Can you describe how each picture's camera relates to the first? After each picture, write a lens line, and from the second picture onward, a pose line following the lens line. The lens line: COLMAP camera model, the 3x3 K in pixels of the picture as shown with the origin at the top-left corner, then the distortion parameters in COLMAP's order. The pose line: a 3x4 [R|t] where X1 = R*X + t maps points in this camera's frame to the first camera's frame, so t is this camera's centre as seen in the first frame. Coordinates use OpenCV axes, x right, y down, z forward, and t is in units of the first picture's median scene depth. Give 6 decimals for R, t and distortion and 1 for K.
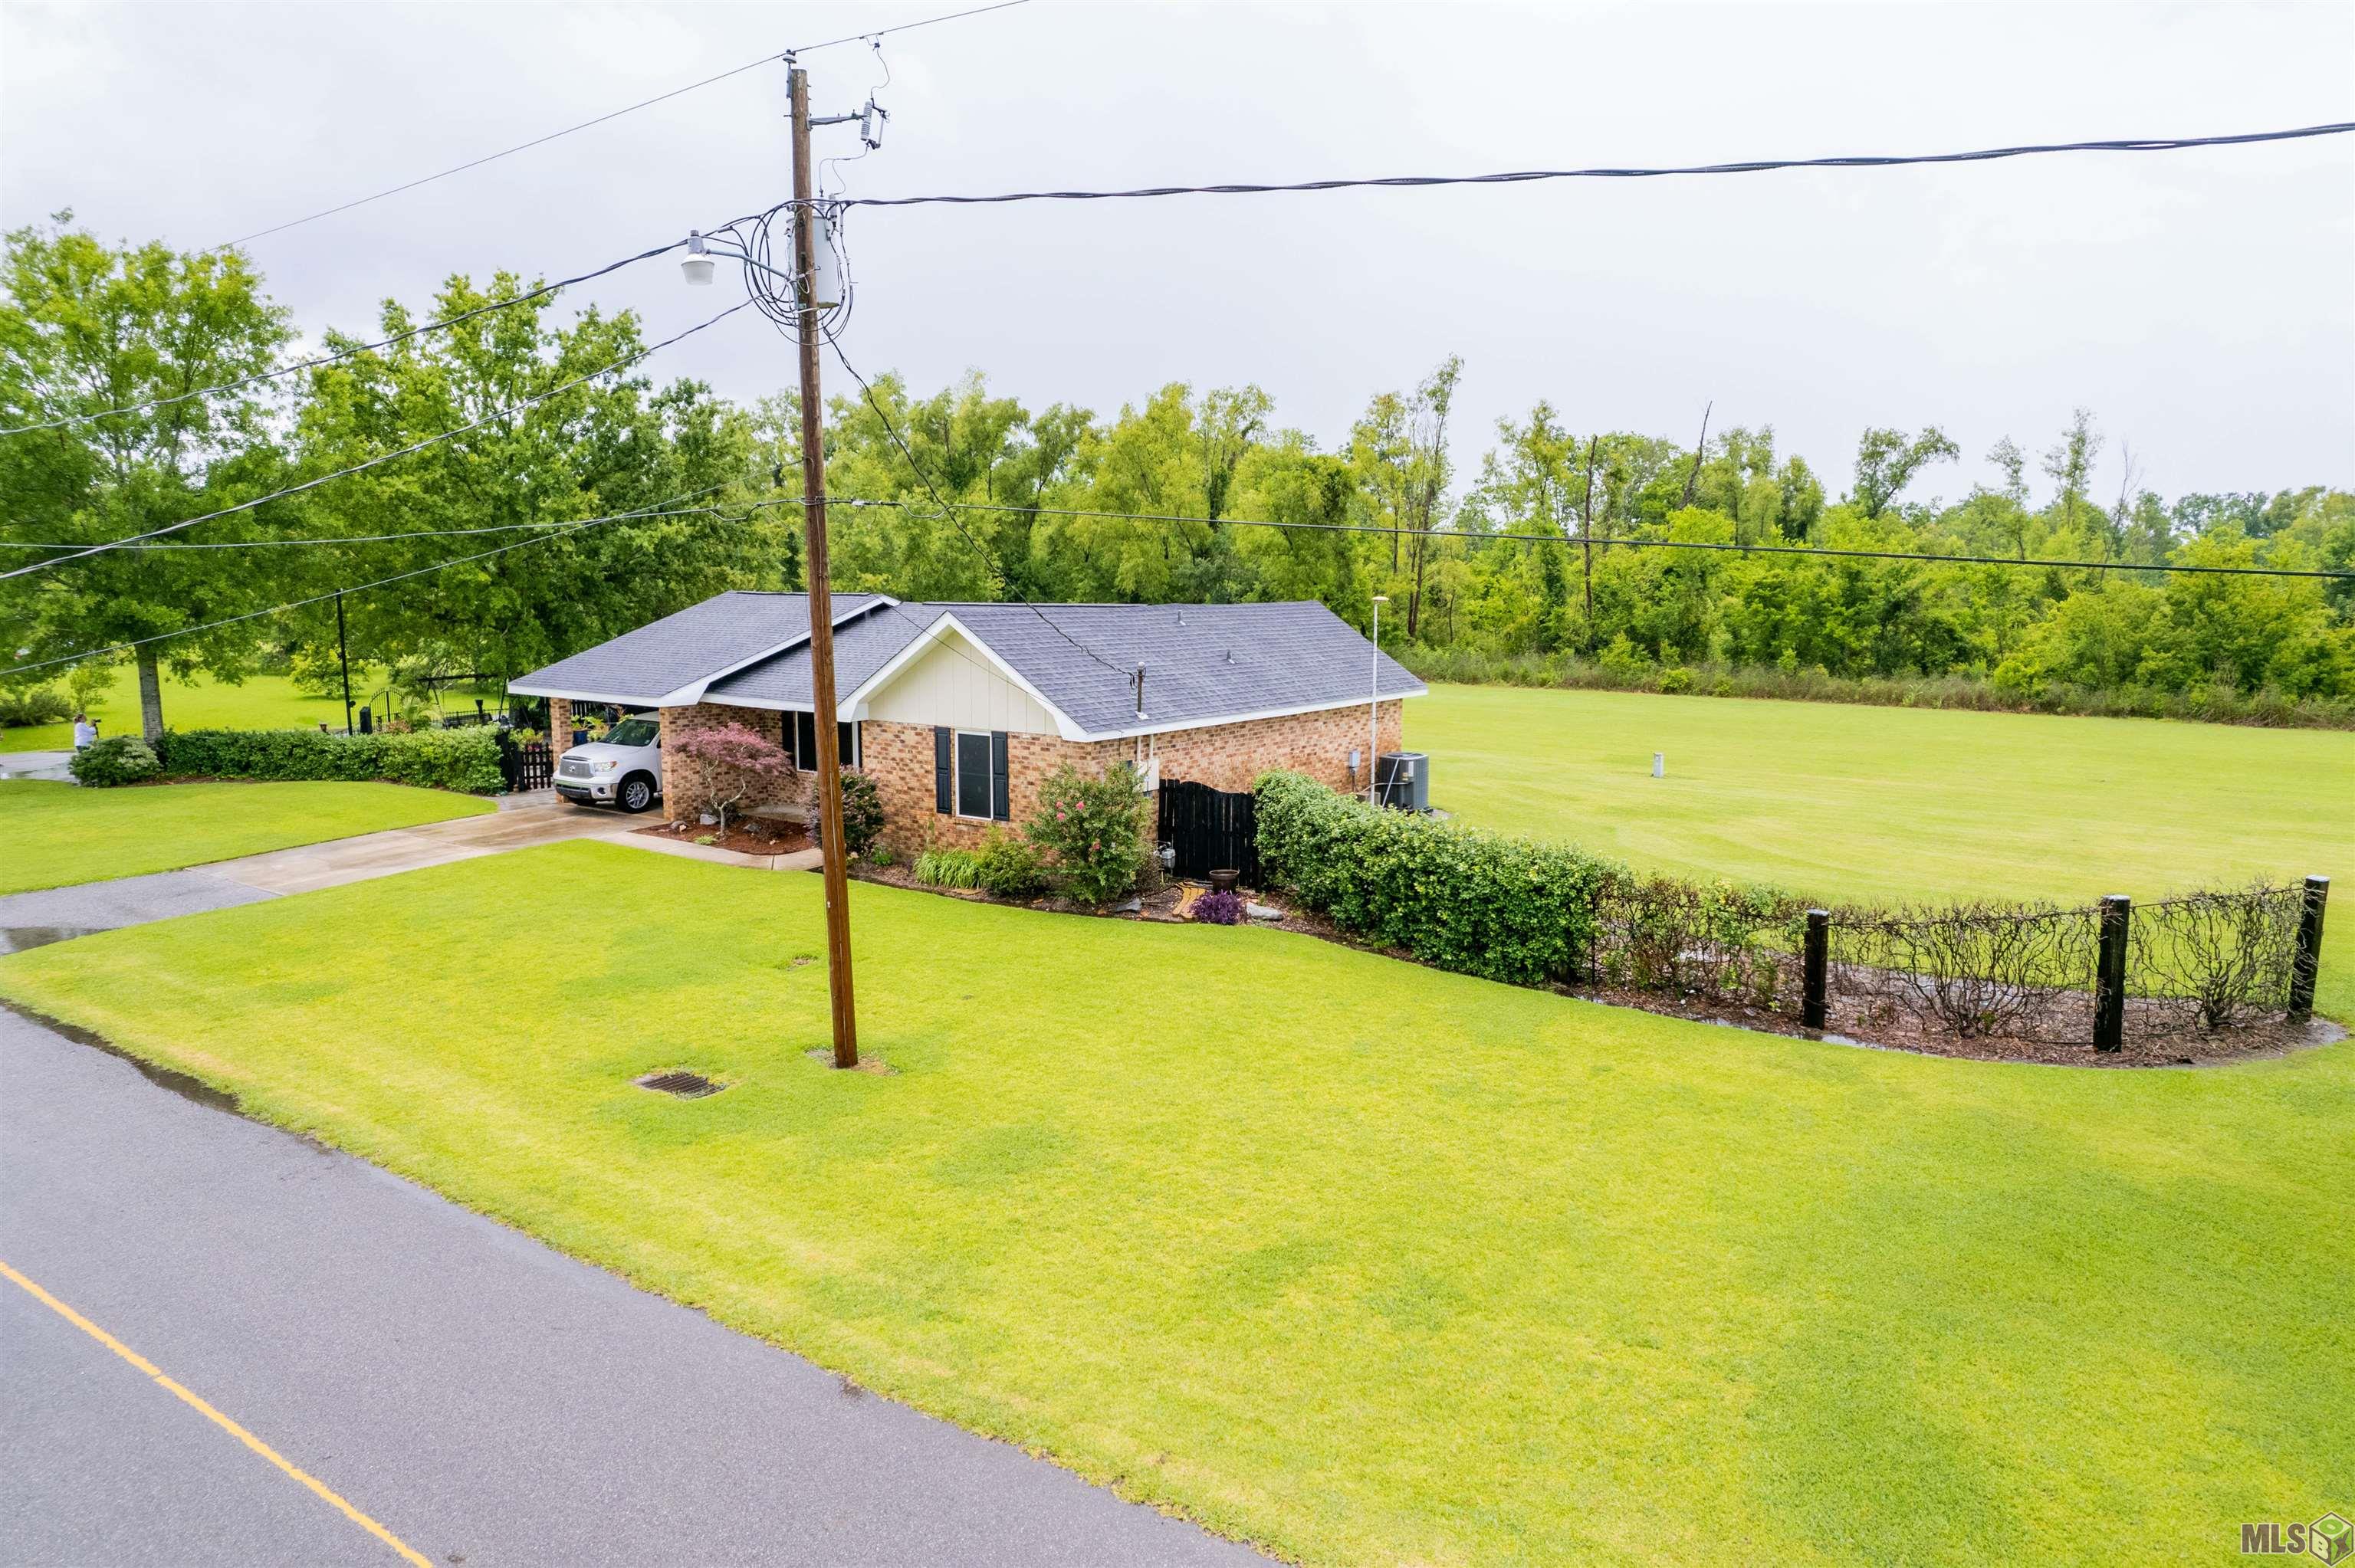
lens RADIAL K [[1493.9, 0, 1217.0], [0, 1493.9, 811.2], [0, 0, 1]] dist [-0.039365, -0.001074]
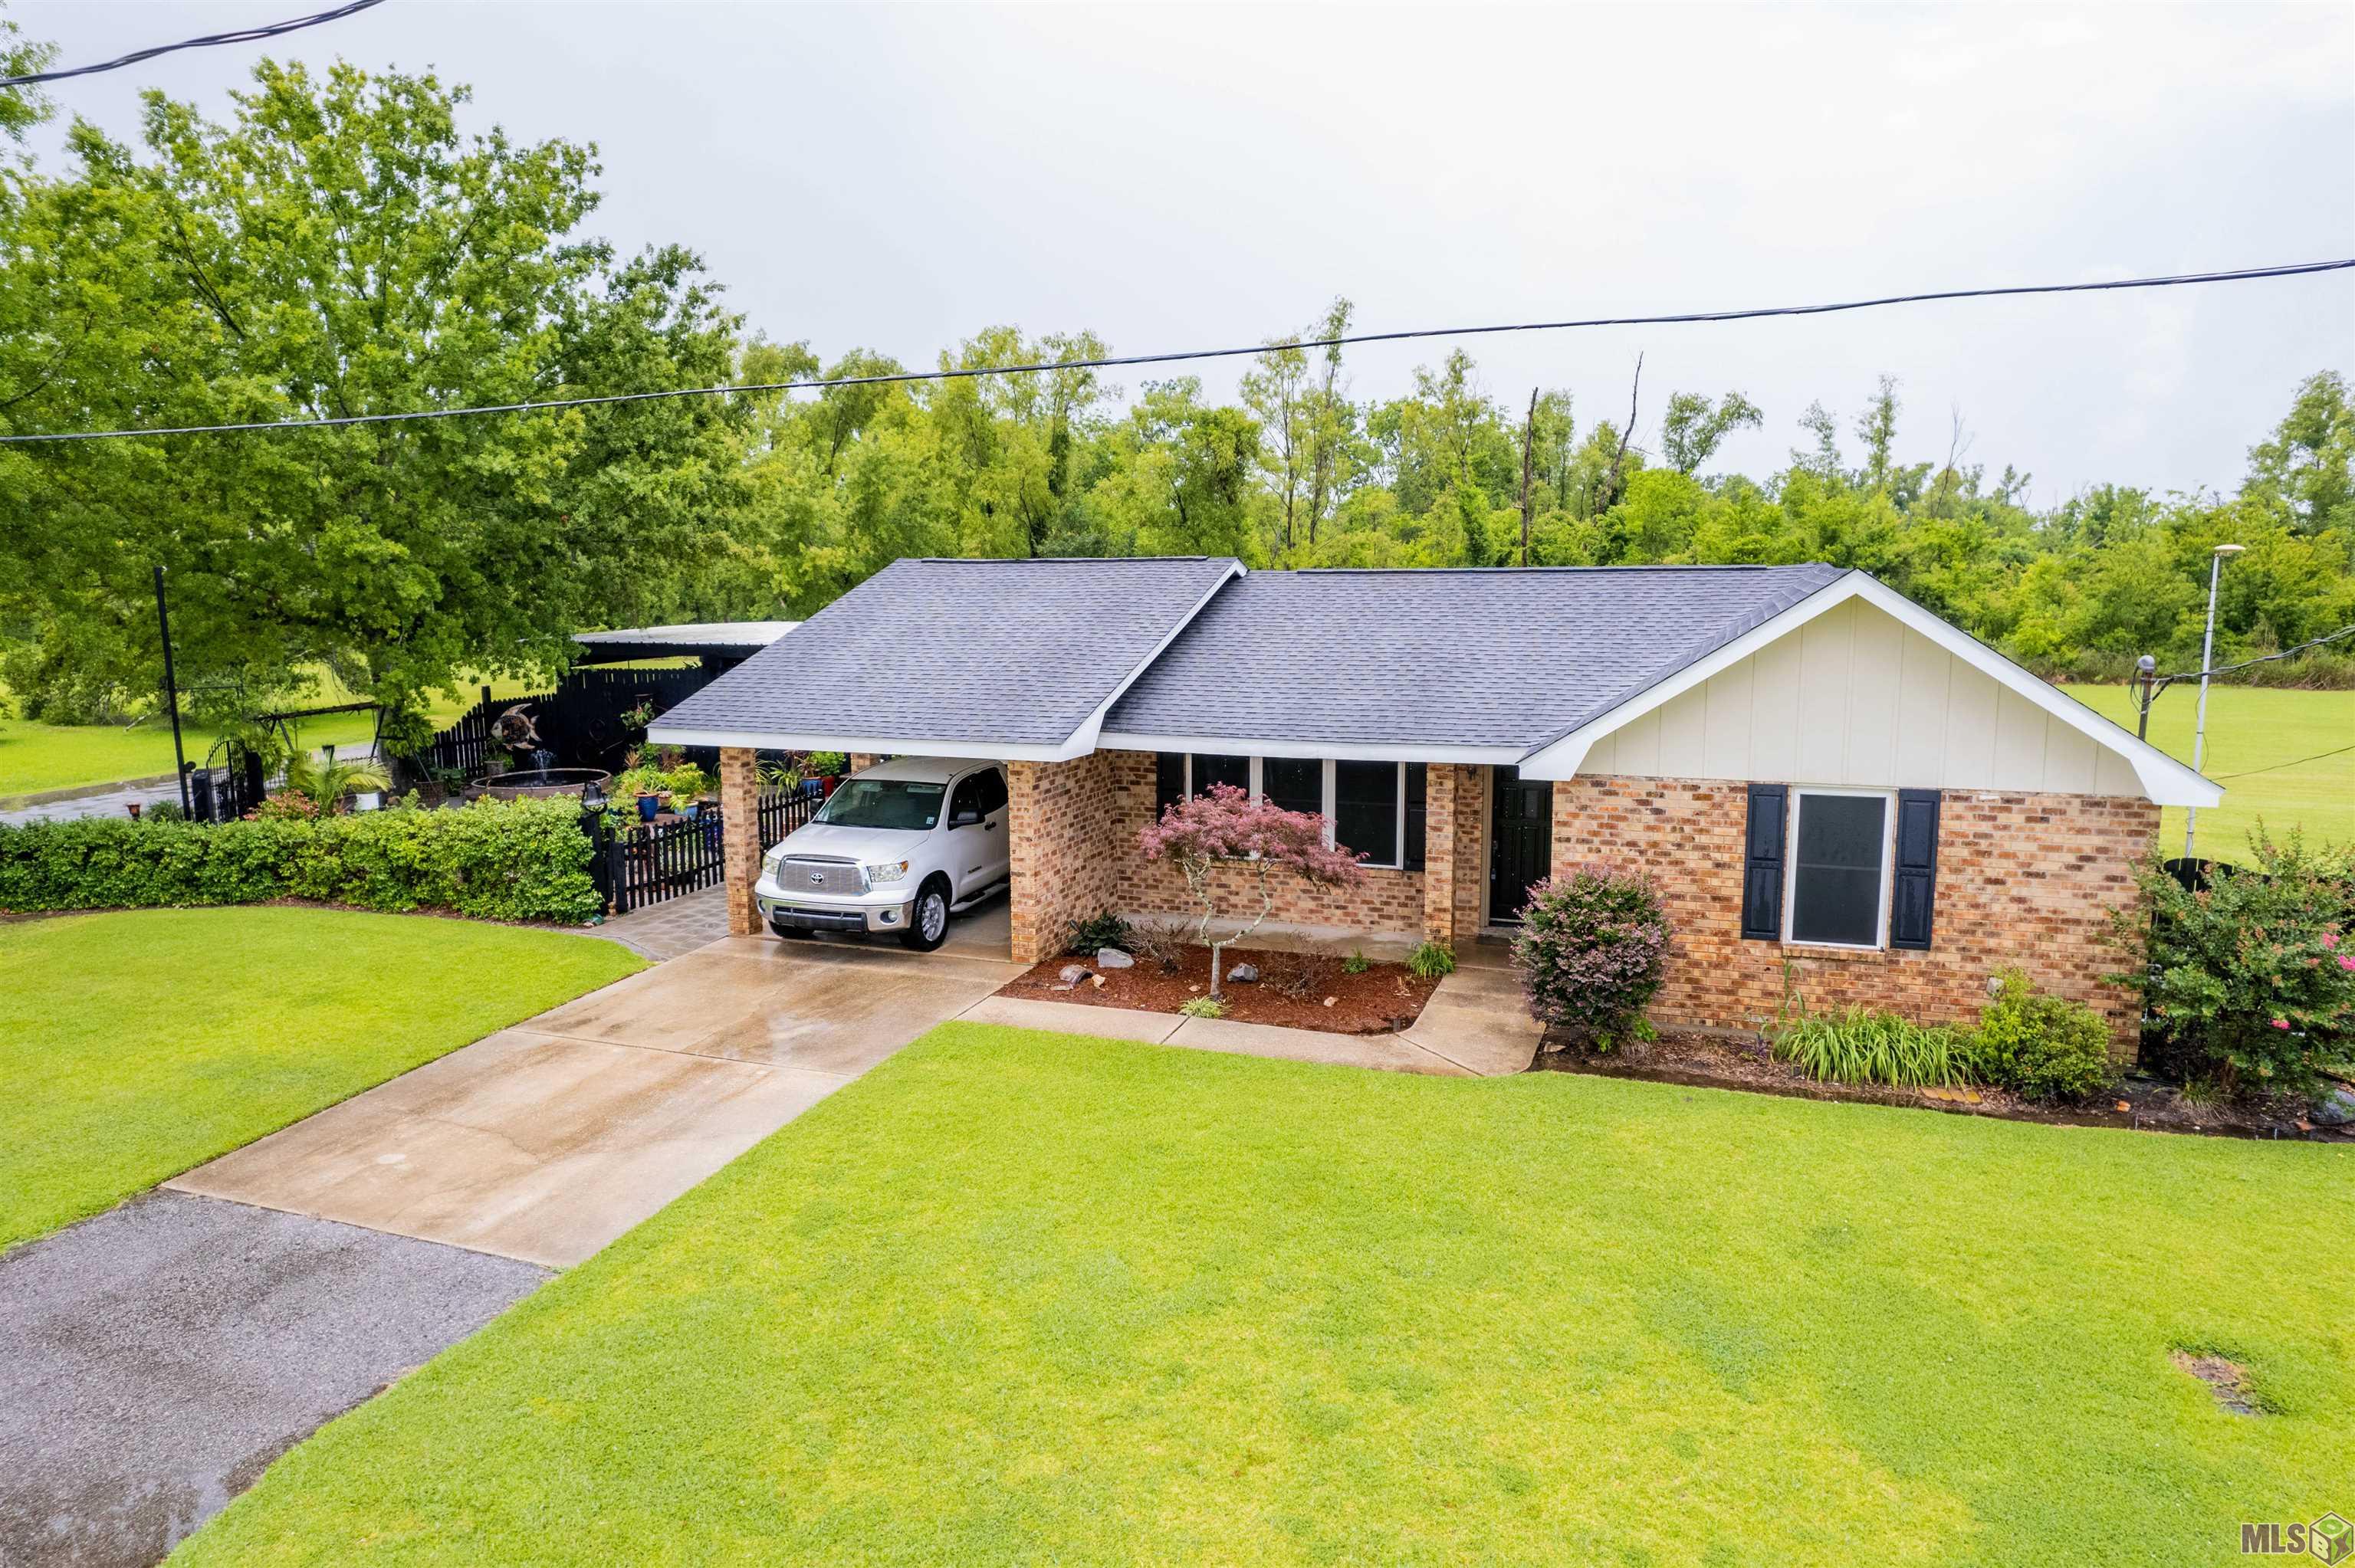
lens RADIAL K [[1528.7, 0, 1177.5], [0, 1528.7, 784.0], [0, 0, 1]] dist [-0.045854, 0.003539]
pose [[0.971273, -0.048860, 0.232900, -0.353009], [0.051673, 0.998646, -0.005989, -0.043244], [-0.232292, 0.017852, 0.972482, 0.343120]]
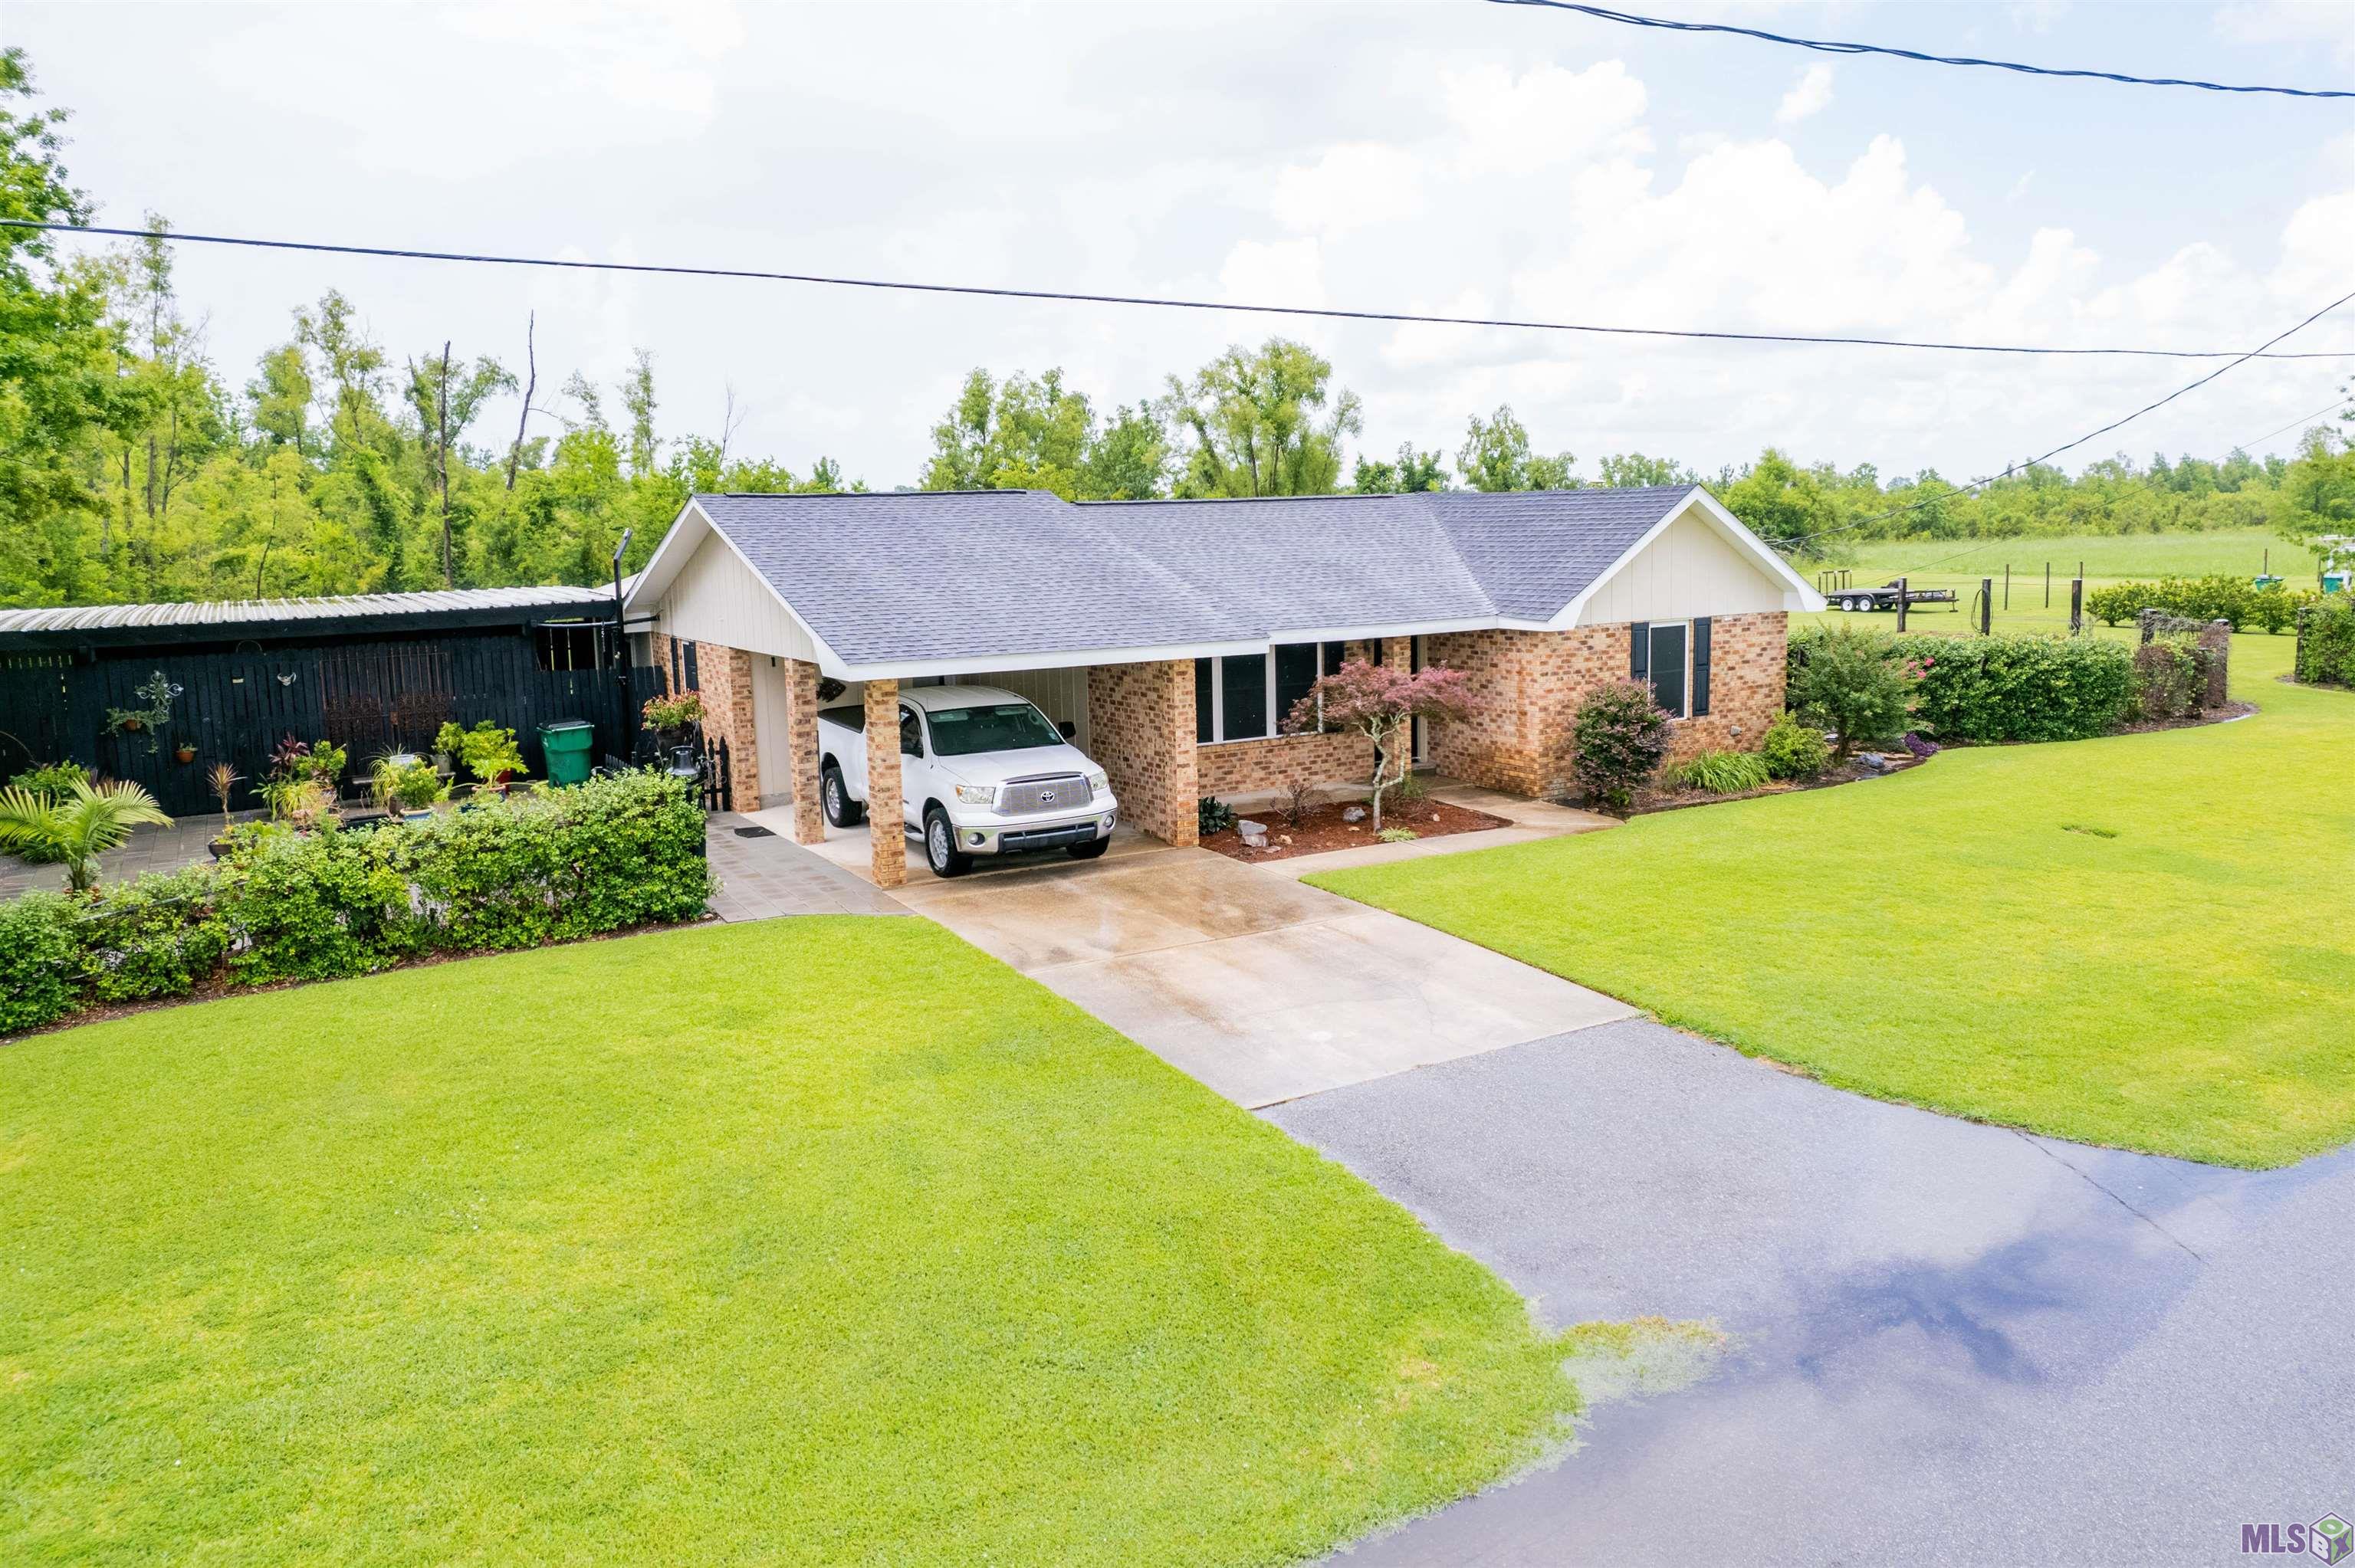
lens RADIAL K [[1621.1, 0, 1182.5], [0, 1621.1, 748.8], [0, 0, 1]] dist [-0.045351, 0.001194]
pose [[0.433065, -0.144589, 0.889690, -0.764364], [0.167781, 0.982731, 0.078040, -0.068468], [-0.885609, 0.115477, 0.449846, 0.555239]]
